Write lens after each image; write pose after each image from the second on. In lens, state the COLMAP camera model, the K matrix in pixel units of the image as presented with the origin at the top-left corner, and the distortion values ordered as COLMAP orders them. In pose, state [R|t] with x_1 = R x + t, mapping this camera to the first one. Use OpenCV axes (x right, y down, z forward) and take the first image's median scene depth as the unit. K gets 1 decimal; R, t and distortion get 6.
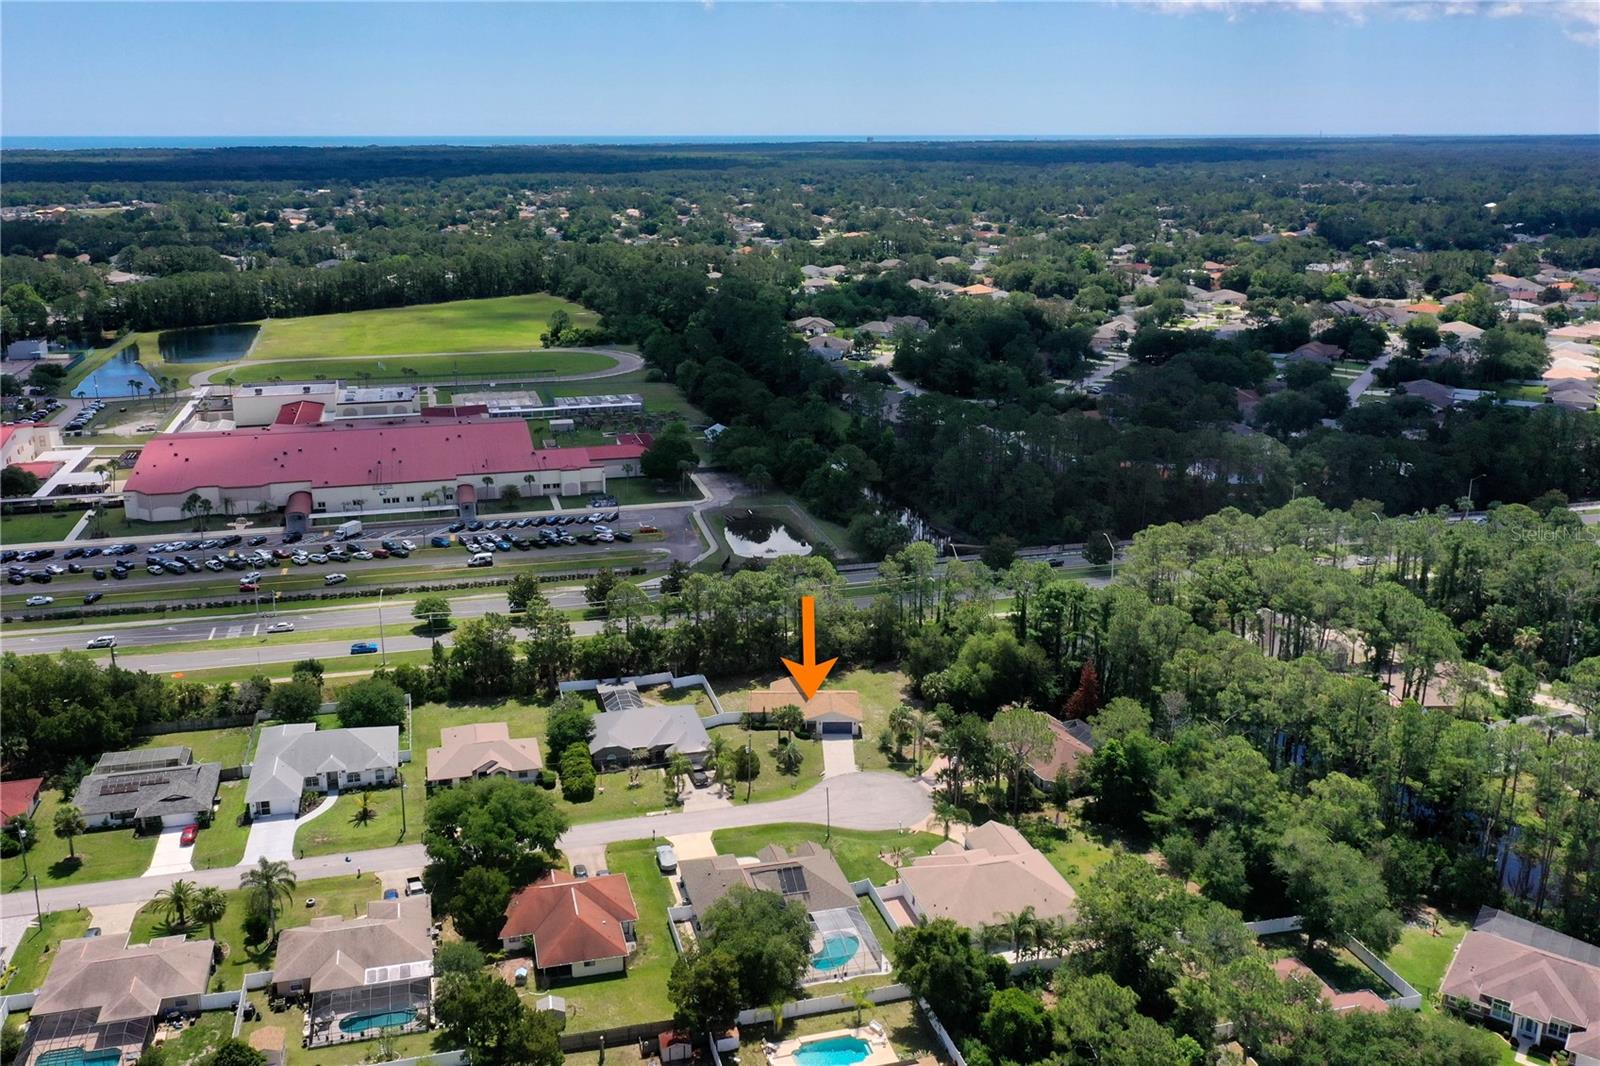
lens RADIAL K [[1359.7, 0, 792.8], [0, 1359.7, 533.6], [0, 0, 1]] dist [-0.001983, -0.000277]
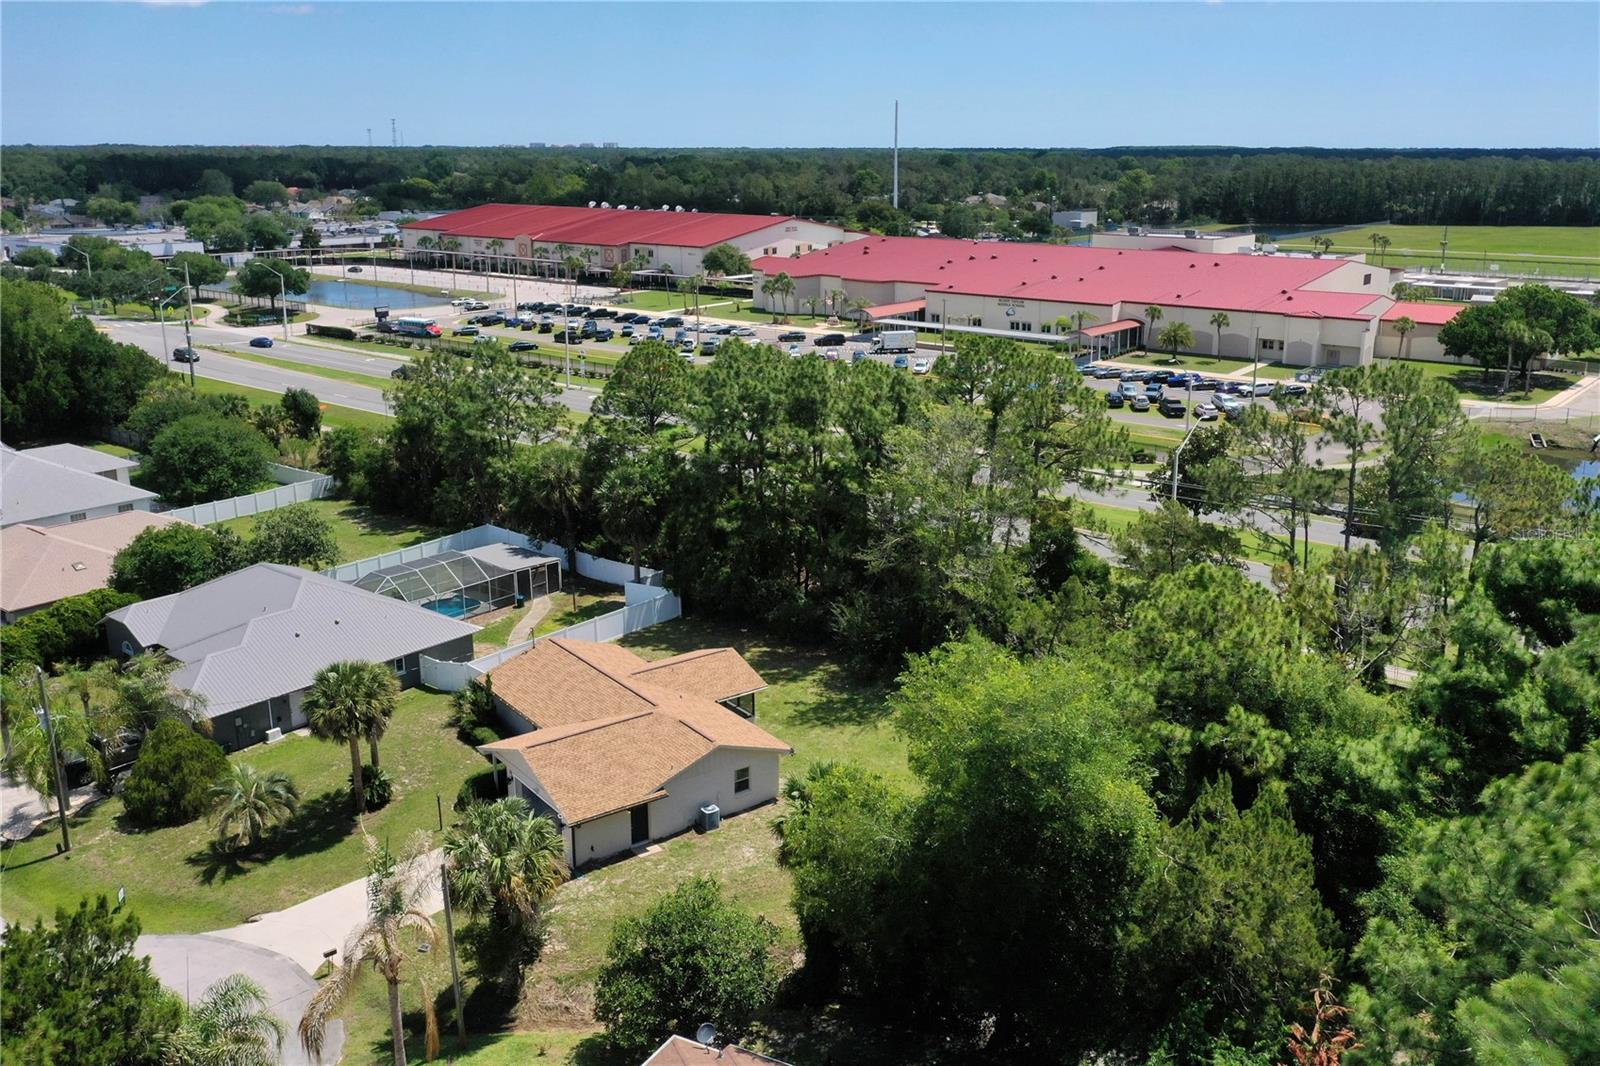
lens RADIAL K [[1358.5, 0, 844.6], [0, 1358.5, 534.6], [0, 0, 1]] dist [0.004359, 0.002614]
pose [[0.588943, 0.215149, -0.779011, 0.283969], [-0.225591, 0.969364, 0.097171, 0.043444], [0.776051, 0.118509, 0.619435, 0.871038]]
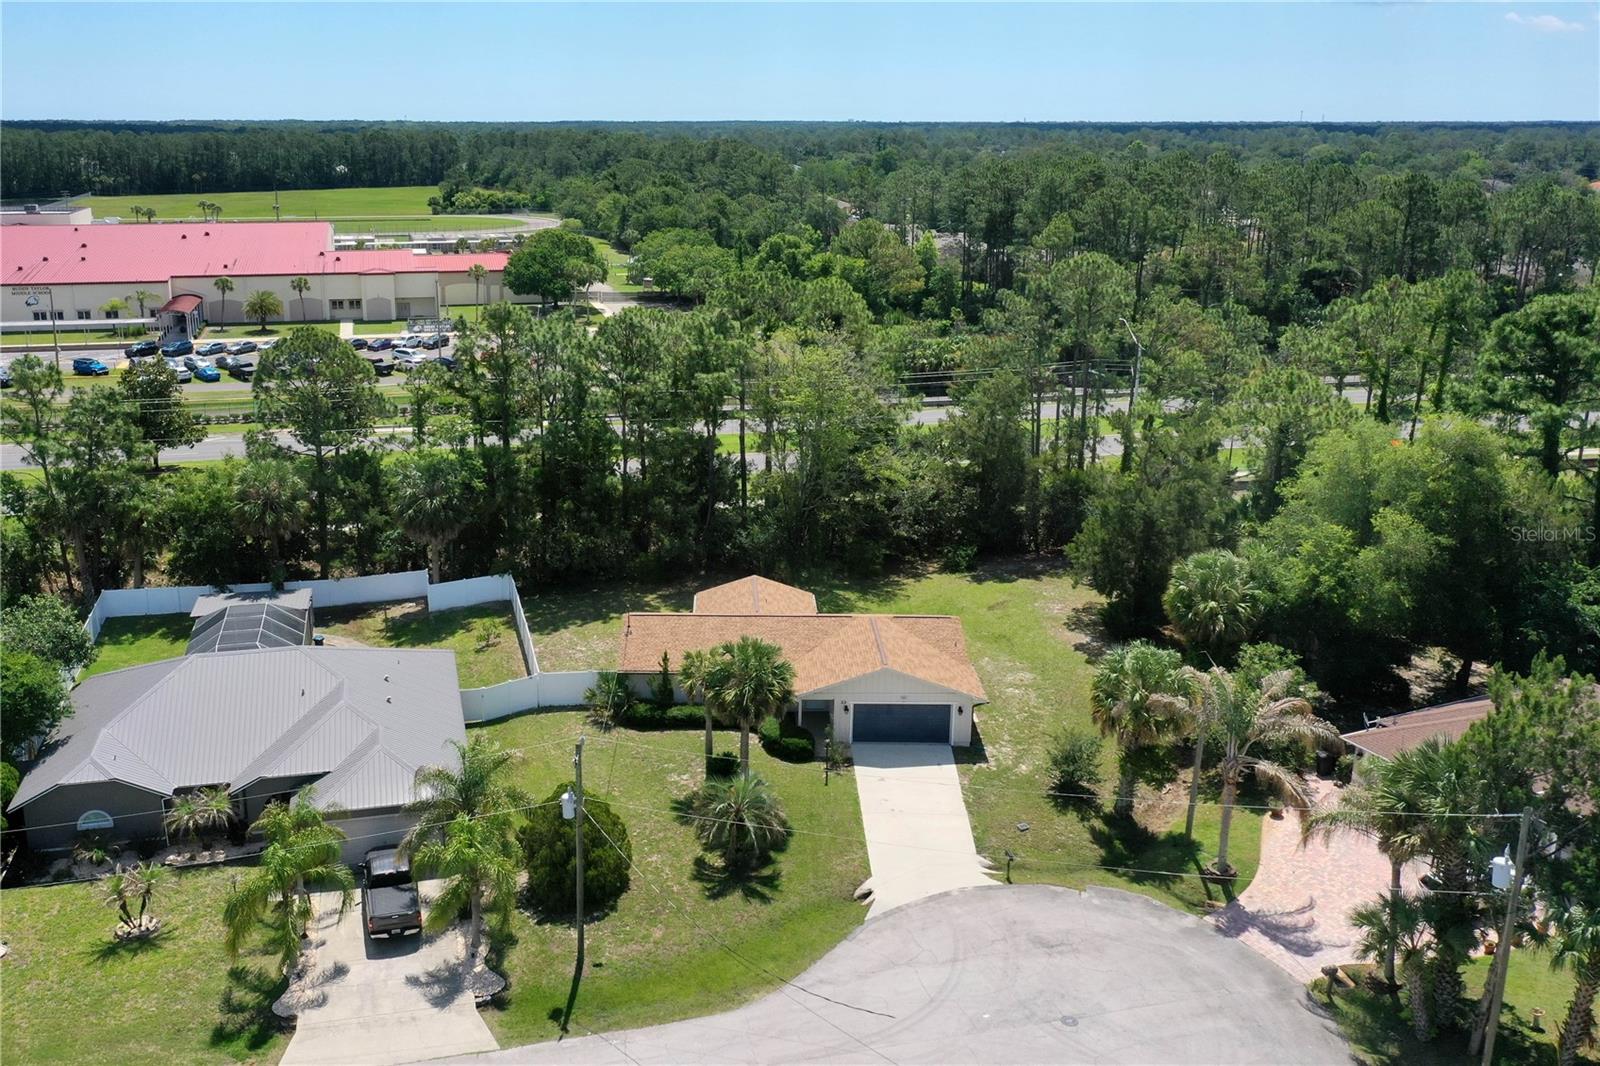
lens RADIAL K [[1416.1, 0, 720.8], [0, 1416.1, 456.1], [0, 0, 1]] dist [0.000401, -0.004005]
pose [[0.999402, 0.004010, -0.034338, 0.002662], [-0.005906, 0.998453, -0.055291, 0.101422], [0.034063, 0.055461, 0.997880, 0.683451]]
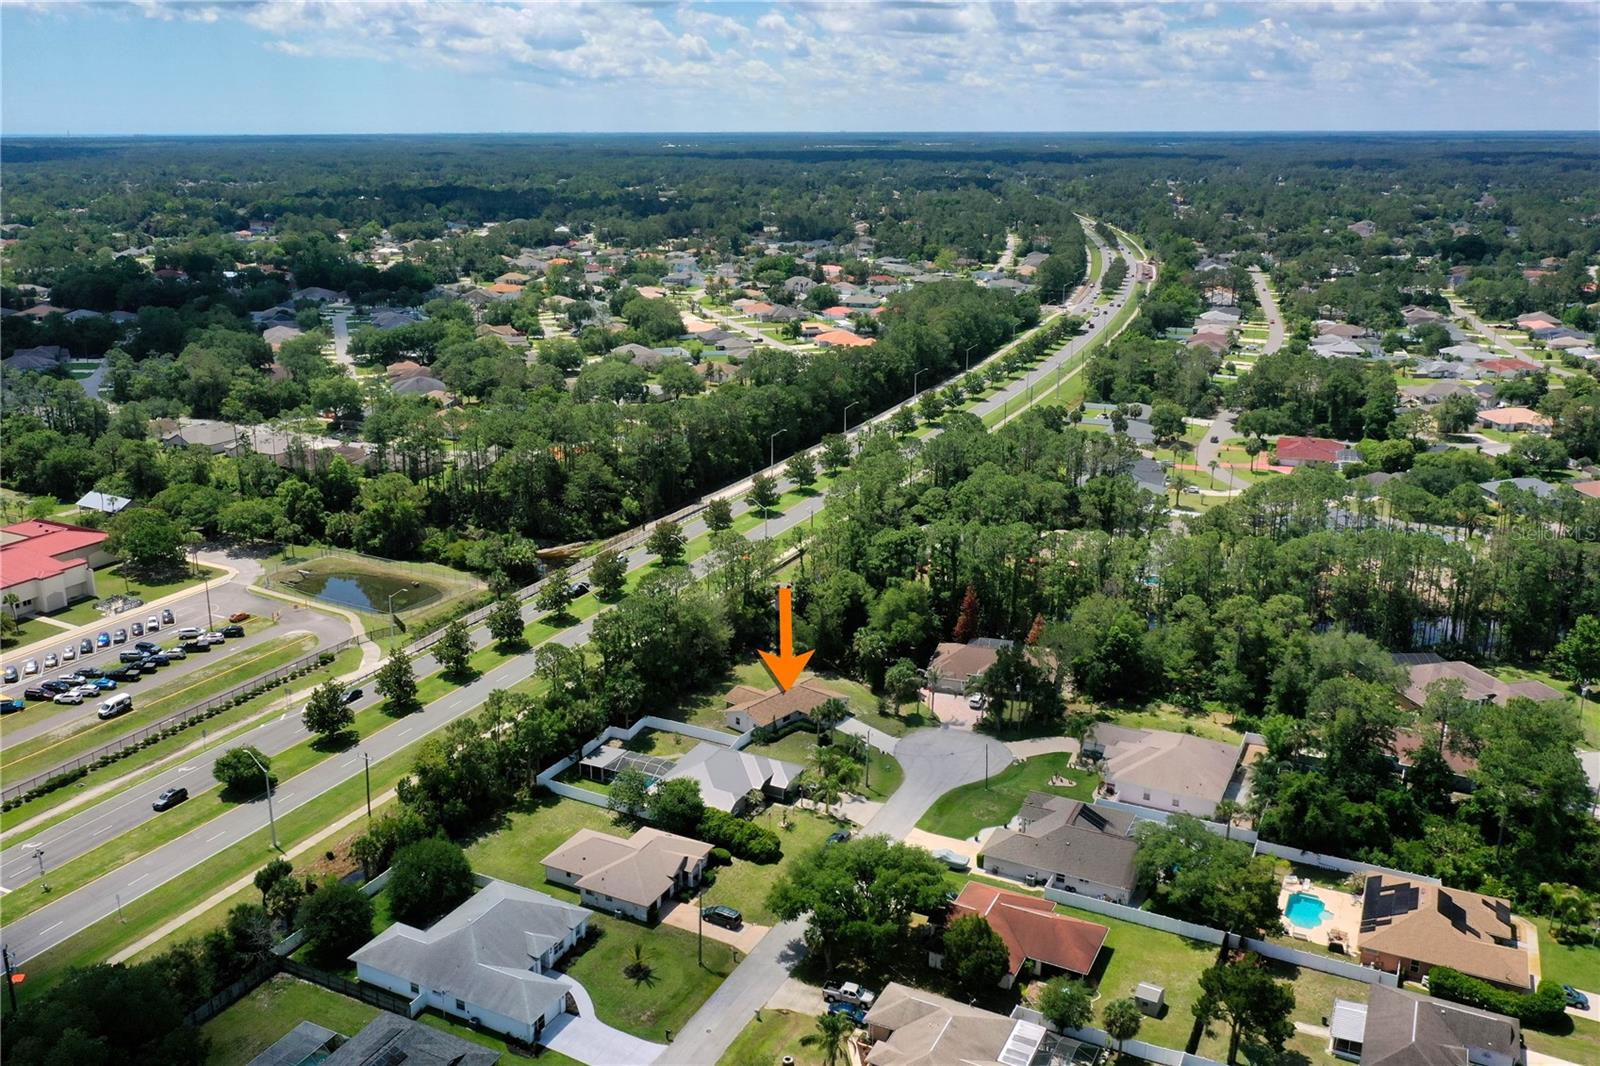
lens RADIAL K [[1359.7, 0, 792.8], [0, 1359.7, 533.6], [0, 0, 1]] dist [-0.001983, -0.000277]
pose [[0.669134, -0.218942, 0.710158, -0.686296], [0.210310, 0.972340, 0.101611, -0.097802], [-0.712761, 0.081362, 0.696672, 0.304931]]
